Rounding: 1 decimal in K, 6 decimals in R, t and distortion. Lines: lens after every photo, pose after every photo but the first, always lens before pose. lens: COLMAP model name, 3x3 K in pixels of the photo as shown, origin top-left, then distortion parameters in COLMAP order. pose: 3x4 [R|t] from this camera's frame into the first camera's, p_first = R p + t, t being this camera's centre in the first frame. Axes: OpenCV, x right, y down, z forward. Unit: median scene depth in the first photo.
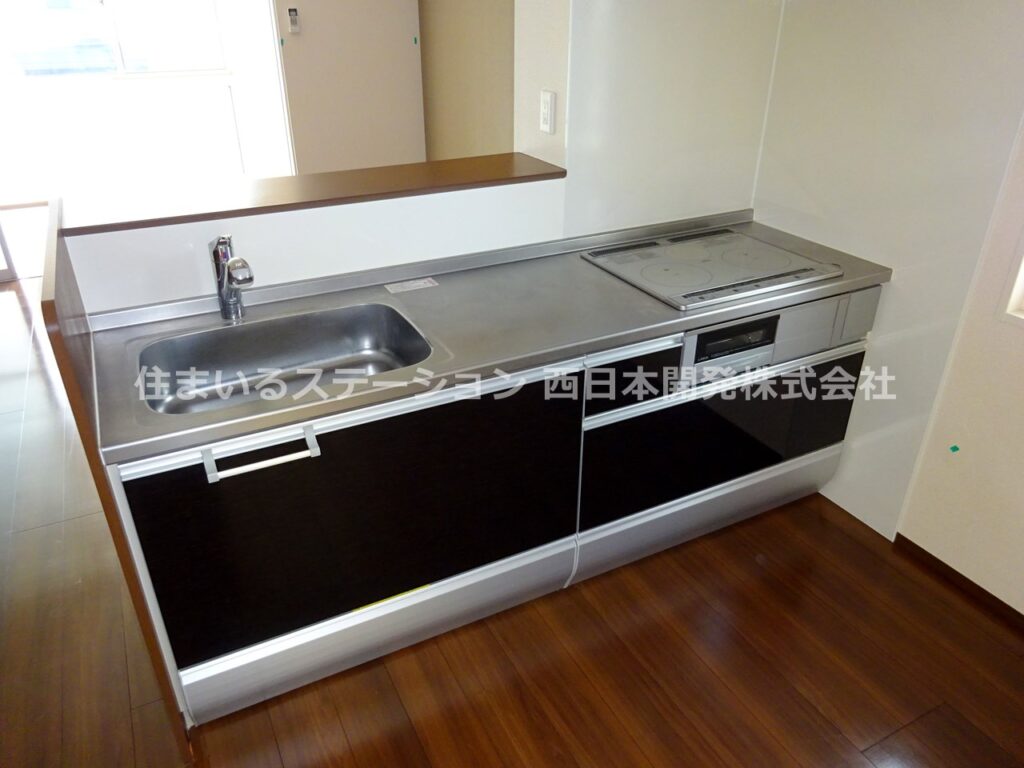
lens RADIAL K [[758.7, 0, 512.0], [0, 758.7, 384.0], [0, 0, 1]] dist [0.005157, -0.002849]
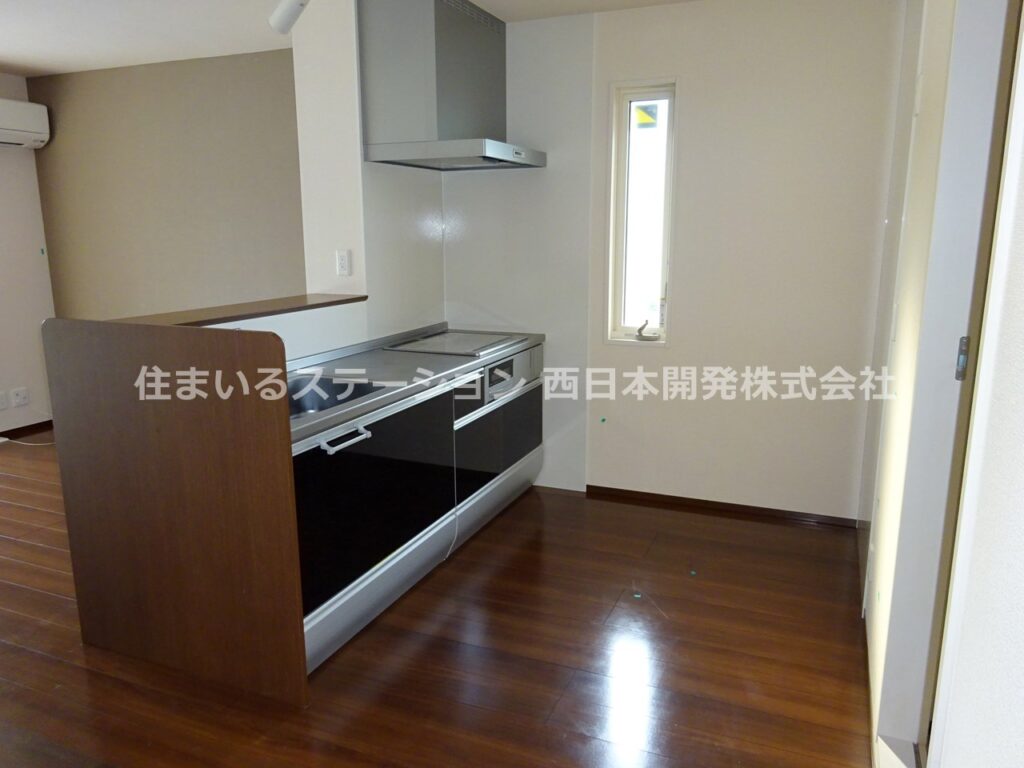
lens RADIAL K [[758.7, 0, 512.0], [0, 758.7, 384.0], [0, 0, 1]] dist [0.005157, -0.002849]
pose [[0.767050, -0.134297, 0.627374, -0.712388], [0.306052, 0.936011, -0.173826, 0.251870], [-0.563885, 0.325343, 0.759069, -0.284462]]
